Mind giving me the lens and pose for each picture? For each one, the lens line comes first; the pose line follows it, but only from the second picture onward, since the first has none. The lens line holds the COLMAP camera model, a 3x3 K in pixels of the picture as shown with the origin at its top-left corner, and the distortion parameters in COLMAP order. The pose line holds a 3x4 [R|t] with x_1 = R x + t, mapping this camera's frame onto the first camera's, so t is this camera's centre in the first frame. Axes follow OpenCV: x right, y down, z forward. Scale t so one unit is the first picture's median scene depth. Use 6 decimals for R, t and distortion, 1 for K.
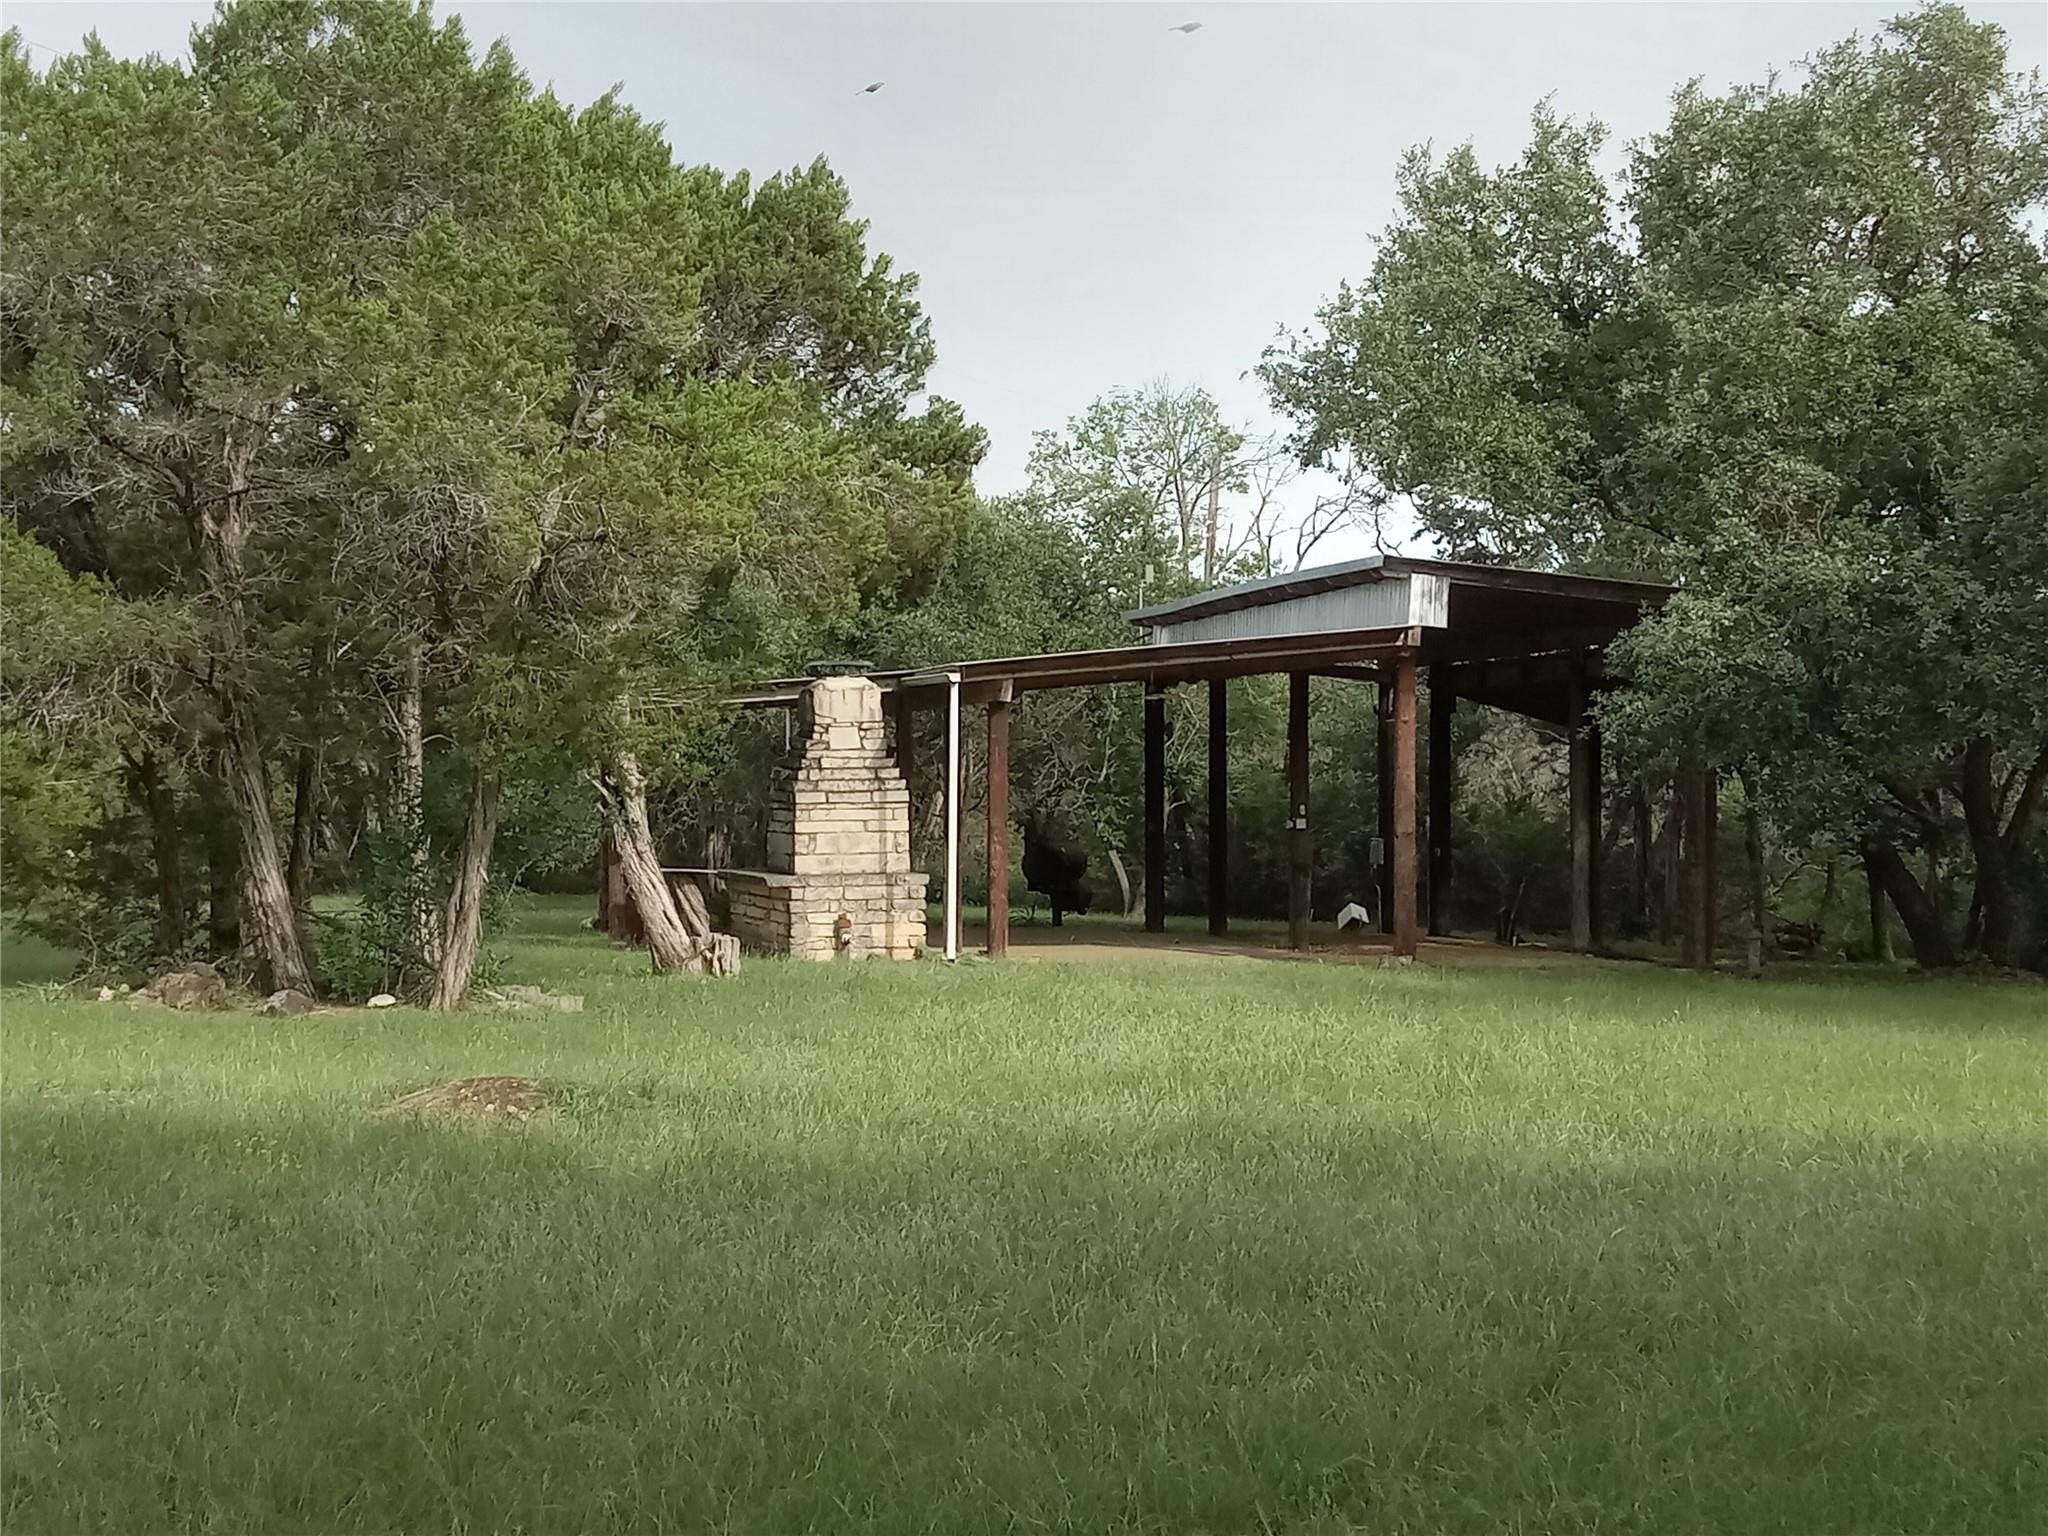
lens RADIAL K [[1529.9, 0, 1023.2], [0, 1529.9, 772.7], [0, 0, 1]] dist [0.011299, -0.054825]
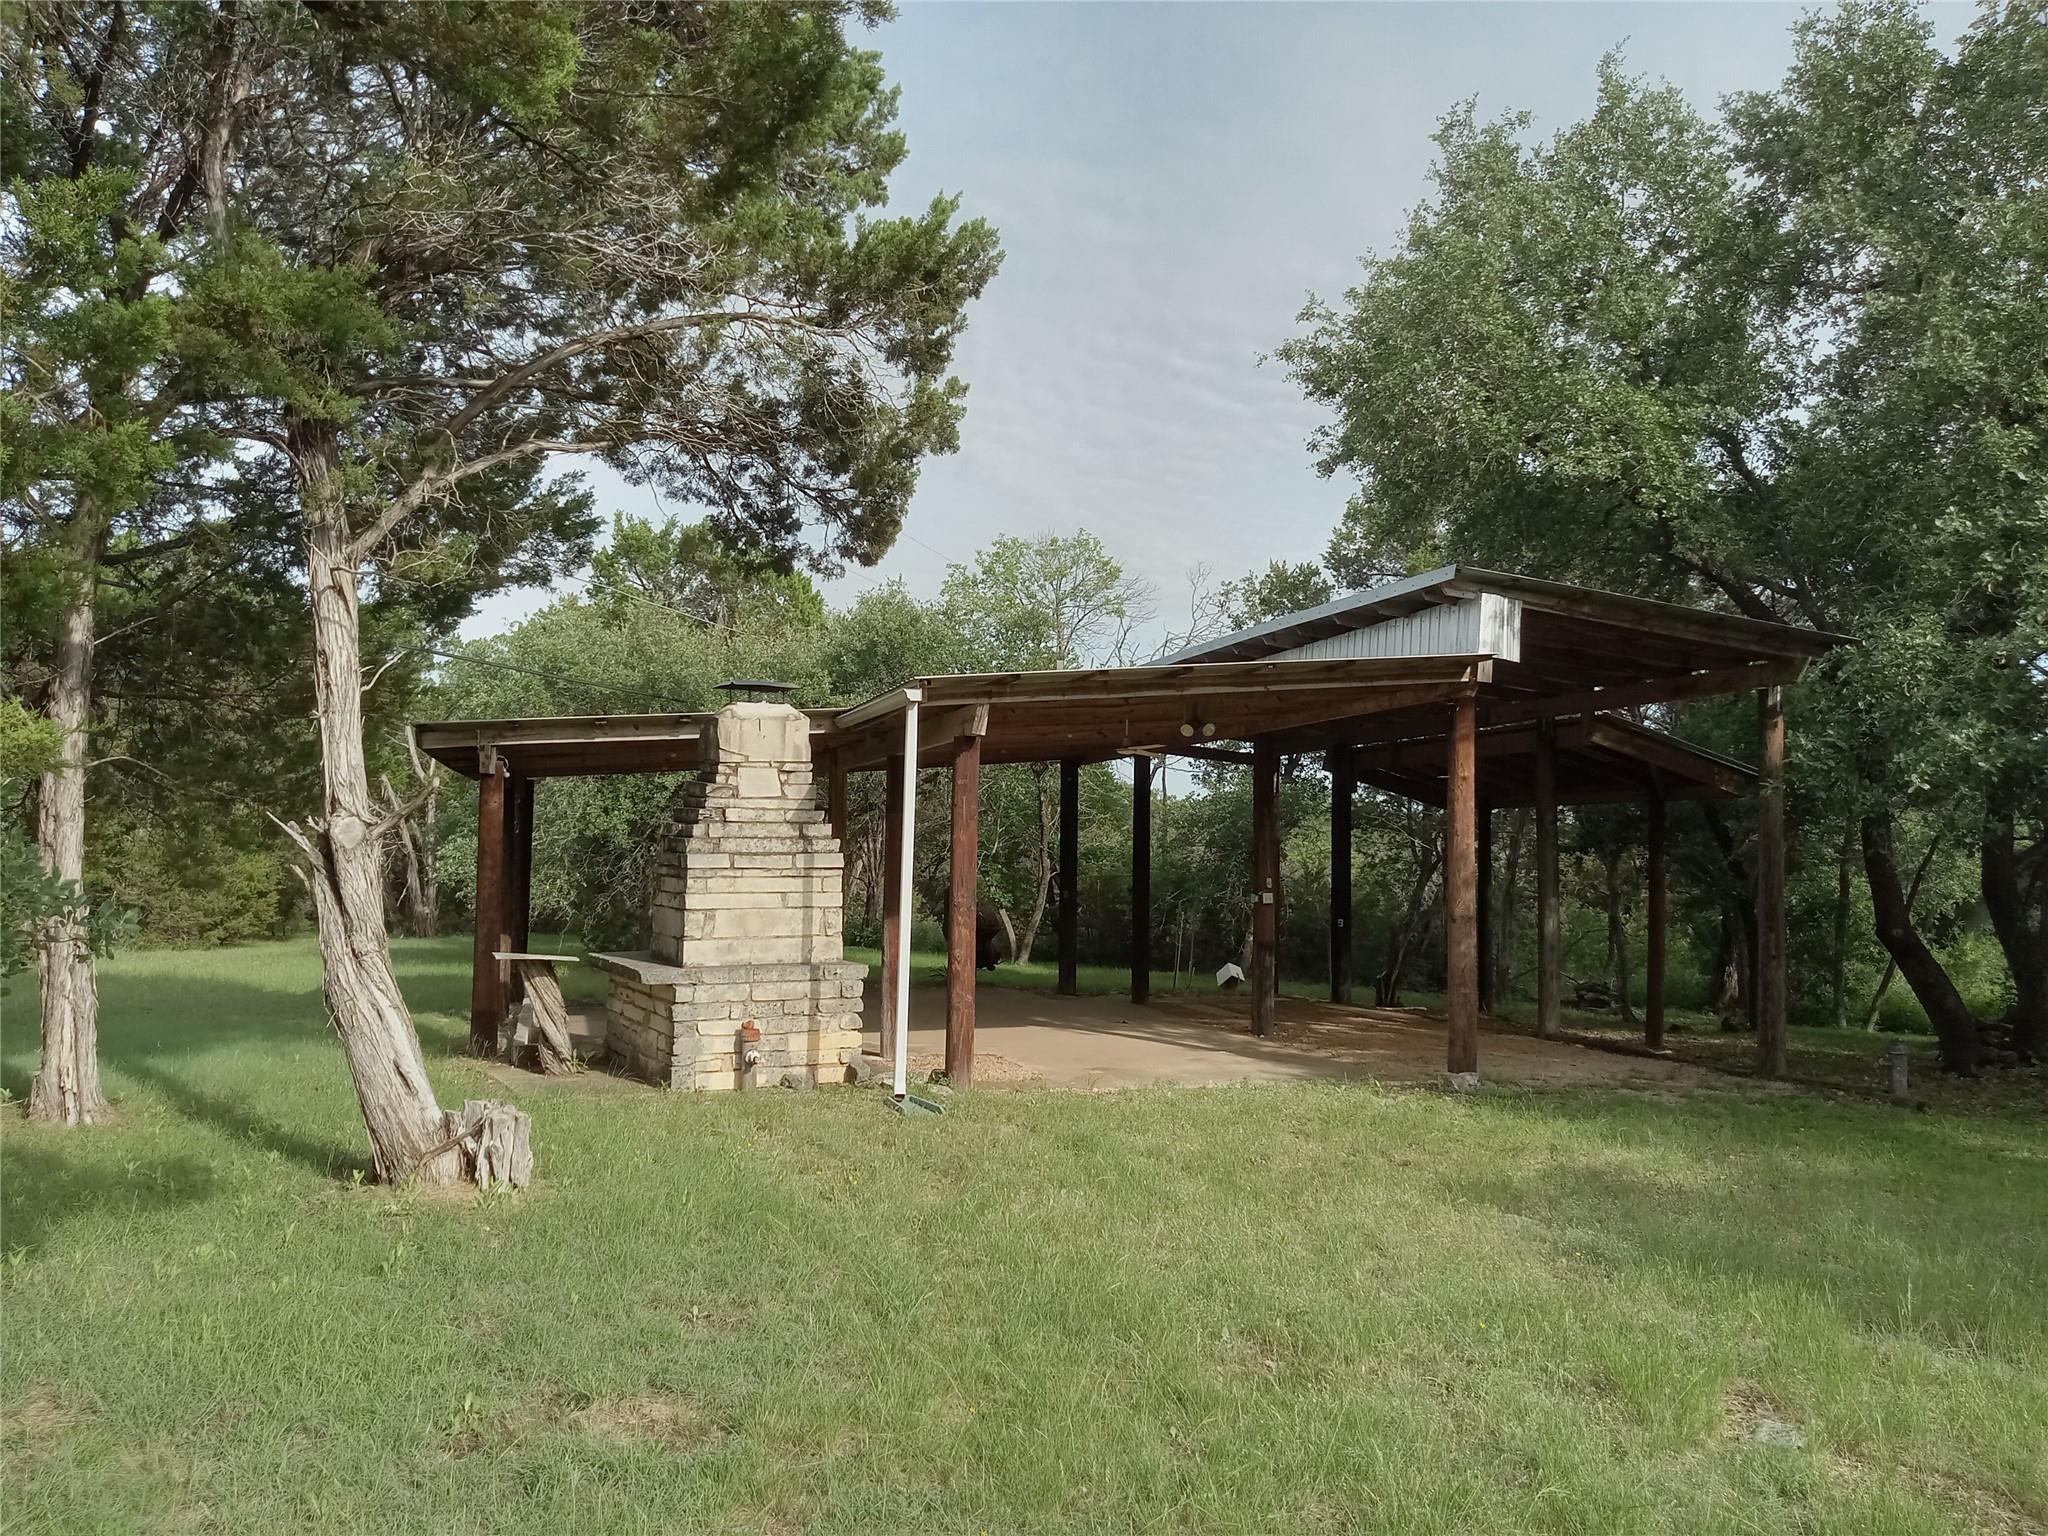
lens RADIAL K [[1529.9, 0, 1072.7], [0, 1529.9, 756.5], [0, 0, 1]] dist [0.011299, -0.054825]
pose [[0.997040, 0.019483, 0.074380, -0.019569], [-0.015338, 0.998319, -0.055888, 0.004476], [-0.075344, 0.054581, 0.995663, 0.242058]]
